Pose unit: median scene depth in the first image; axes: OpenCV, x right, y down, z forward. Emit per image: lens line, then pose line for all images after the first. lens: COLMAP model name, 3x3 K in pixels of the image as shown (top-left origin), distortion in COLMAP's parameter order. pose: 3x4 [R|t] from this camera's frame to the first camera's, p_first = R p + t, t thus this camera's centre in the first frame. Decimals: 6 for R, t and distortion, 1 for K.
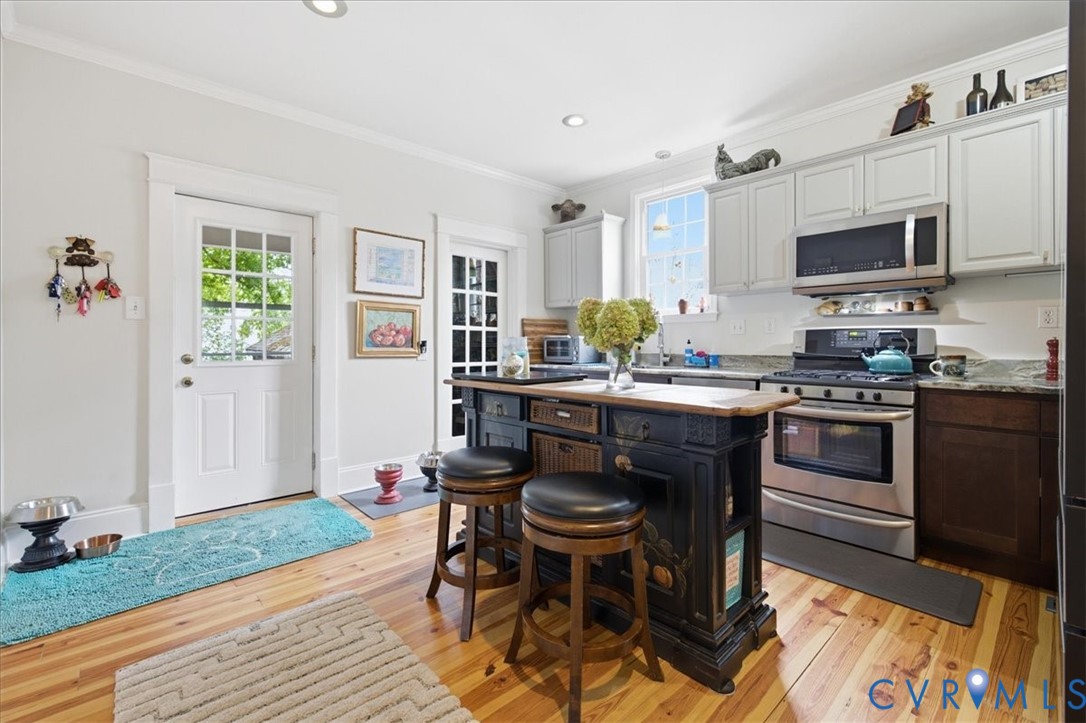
lens RADIAL K [[473.5, 0, 542.2], [0, 473.5, 344.3], [0, 0, 1]] dist [0.000050, 0.000181]
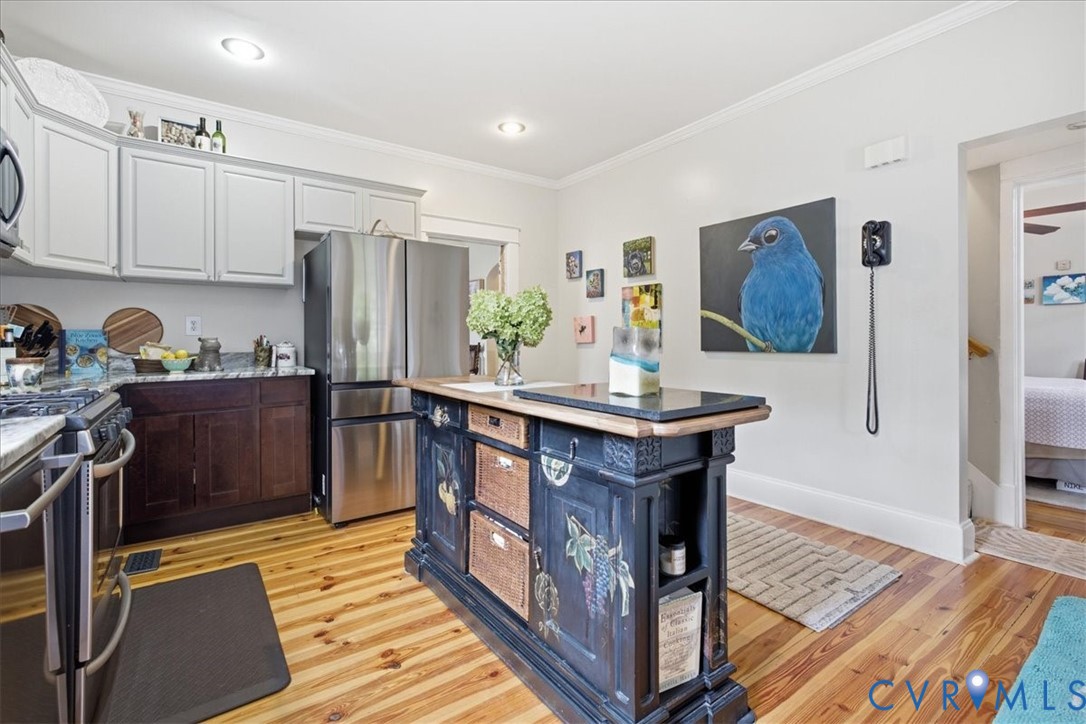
lens RADIAL K [[498.8, 0, 559.0], [0, 498.8, 338.8], [0, 0, 1]] dist [-0.000953, -0.000188]
pose [[-0.993849, 0.008284, 0.110431, -0.038879], [0.007999, 0.999963, -0.003029, 0.002735], [-0.110452, -0.002127, -0.993879, 1.493974]]
